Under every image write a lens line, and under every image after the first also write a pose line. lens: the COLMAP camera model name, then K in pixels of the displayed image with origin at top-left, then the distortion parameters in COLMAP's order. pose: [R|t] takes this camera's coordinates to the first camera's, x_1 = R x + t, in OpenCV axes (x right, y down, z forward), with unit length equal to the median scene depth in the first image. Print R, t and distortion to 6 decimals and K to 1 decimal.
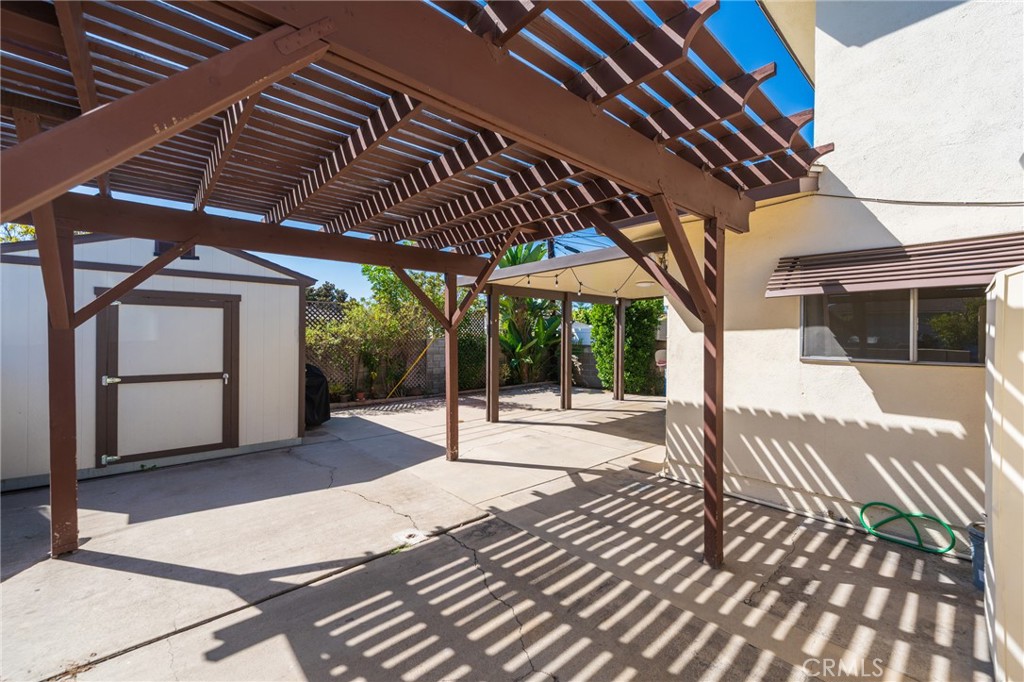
lens RADIAL K [[416.8, 0, 511.6], [0, 416.8, 336.1], [0, 0, 1]] dist [-0.000079, -0.000260]
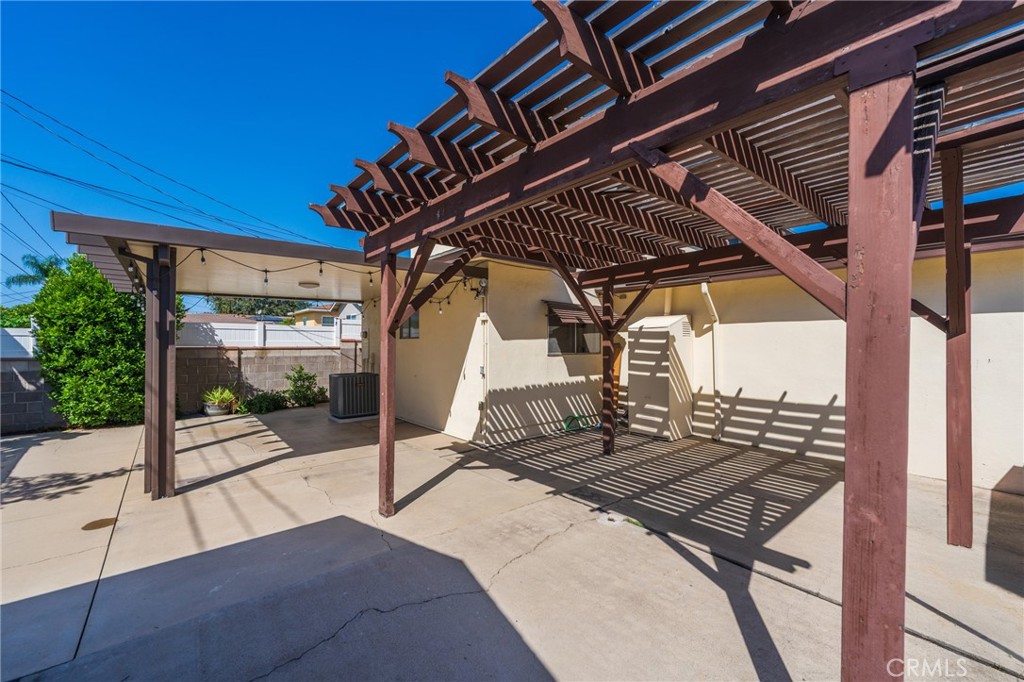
lens RADIAL K [[412.4, 0, 513.4], [0, 412.4, 343.0], [0, 0, 1]] dist [0.000982, -0.000265]
pose [[0.035800, 0.000253, 0.999359, -1.000166], [-0.001171, 0.999999, -0.000211, 0.001763], [-0.999358, -0.001162, 0.035801, 0.899140]]
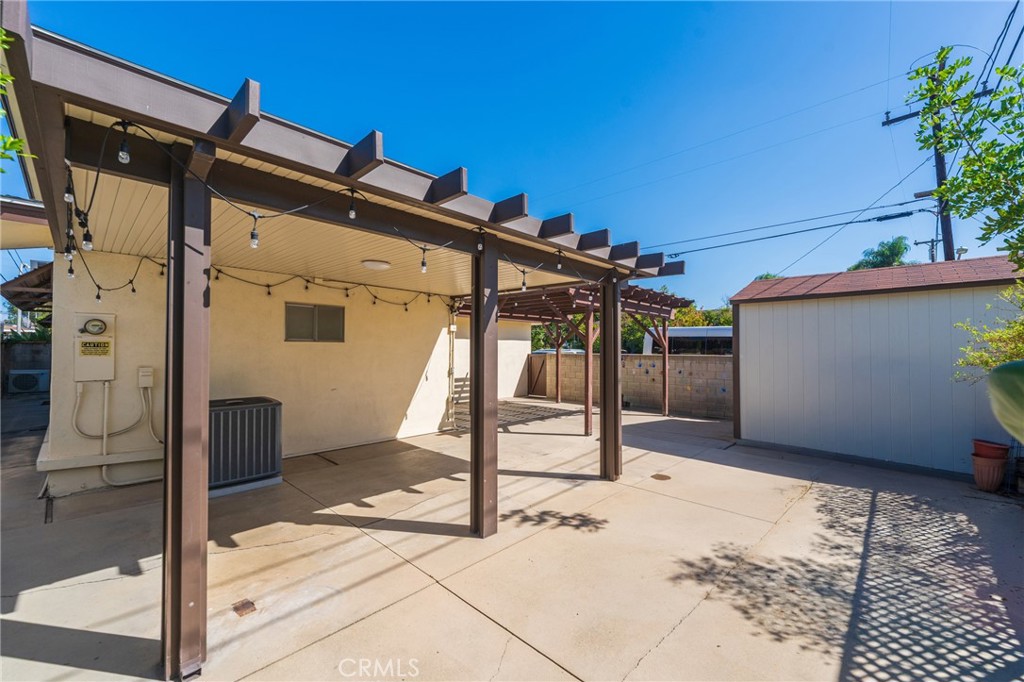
lens RADIAL K [[412.4, 0, 513.4], [0, 412.4, 343.0], [0, 0, 1]] dist [0.000982, -0.000265]
pose [[-0.994910, -0.002566, -0.100734, 0.288817], [-0.000577, 0.999804, -0.019769, 0.013419], [0.100765, -0.019610, -0.994717, 2.816406]]
